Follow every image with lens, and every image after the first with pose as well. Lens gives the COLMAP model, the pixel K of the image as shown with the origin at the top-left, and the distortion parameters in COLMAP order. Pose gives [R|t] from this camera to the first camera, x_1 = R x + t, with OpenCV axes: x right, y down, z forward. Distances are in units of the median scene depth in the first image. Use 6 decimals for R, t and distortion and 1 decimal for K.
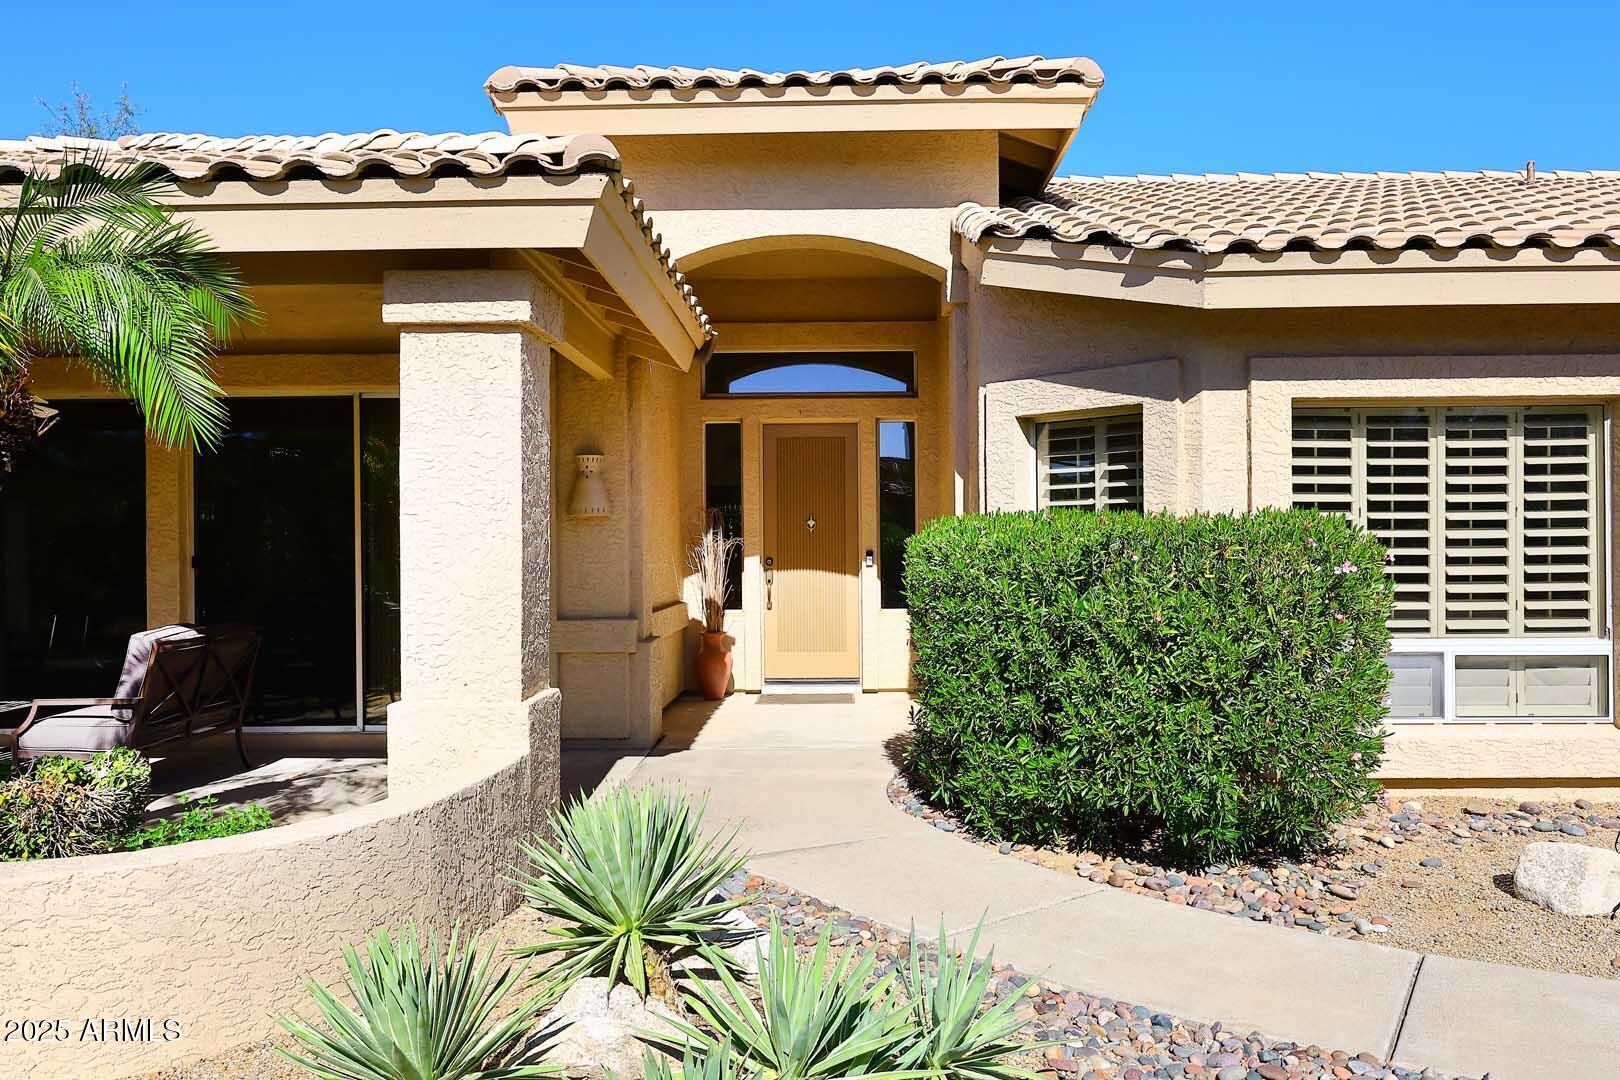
lens RADIAL K [[1246.6, 0, 810.0], [0, 1246.6, 540.0], [0, 0, 1]] dist [0.006230, 0.005438]
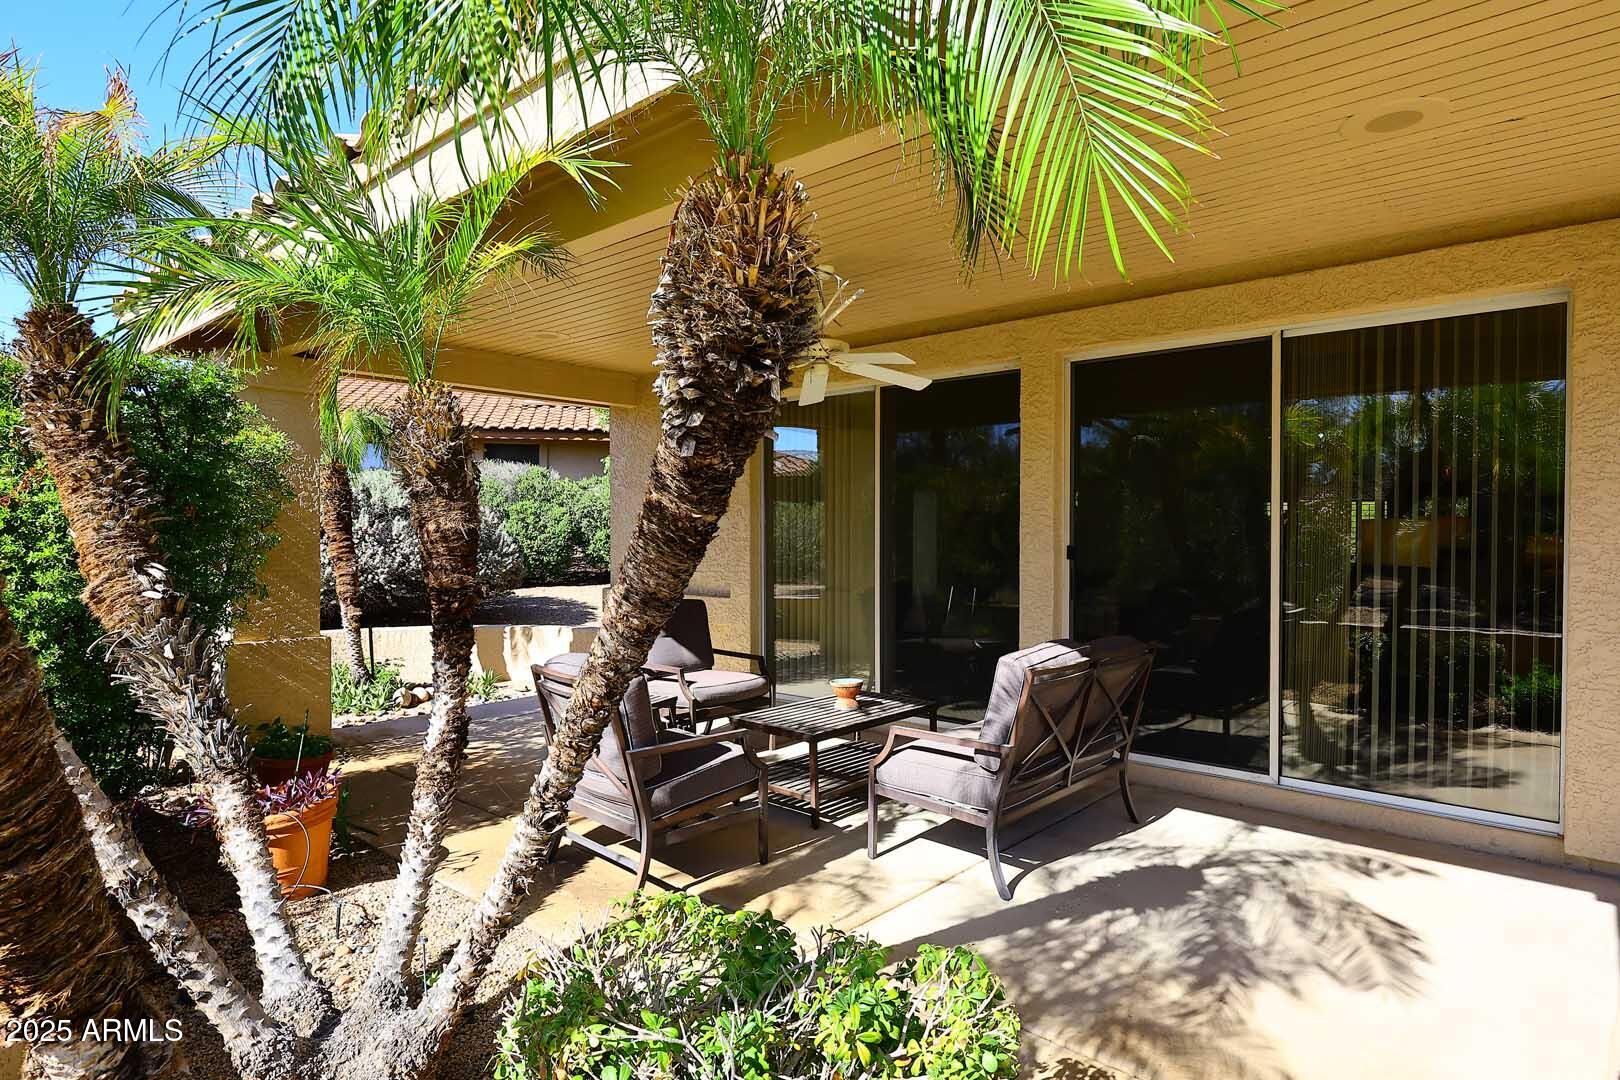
lens RADIAL K [[915.9, 0, 810.0], [0, 915.9, 540.0], [0, 0, 1]] dist [-0.004117, 0.000026]
pose [[0.755881, 0.017280, -0.654481, -0.249092], [-0.008165, 0.999823, 0.016968, -0.000503], [0.654658, -0.007482, 0.755888, 0.468910]]
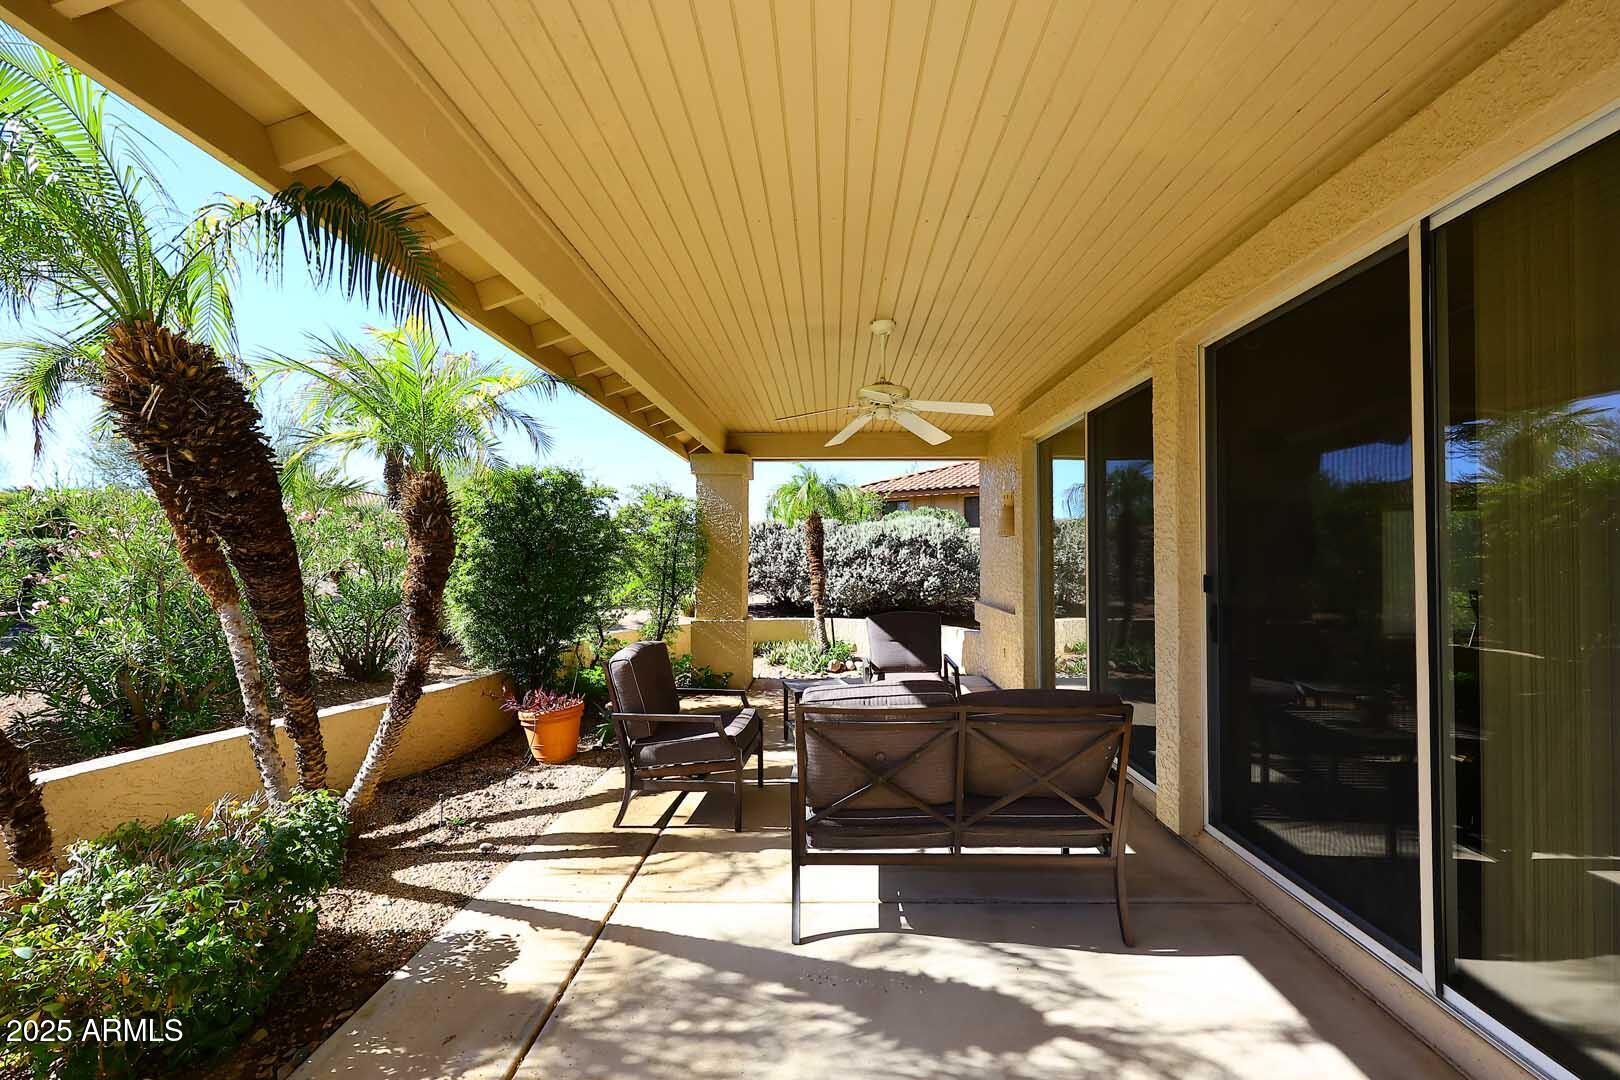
lens RADIAL K [[649.1, 0, 810.0], [0, 649.1, 540.0], [0, 0, 1]] dist [0.001578, -0.000055]
pose [[0.003288, -0.012508, -0.999916, -0.153588], [-0.000763, 0.999921, -0.012510, -0.002395], [0.999994, 0.000804, 0.003278, 0.908975]]
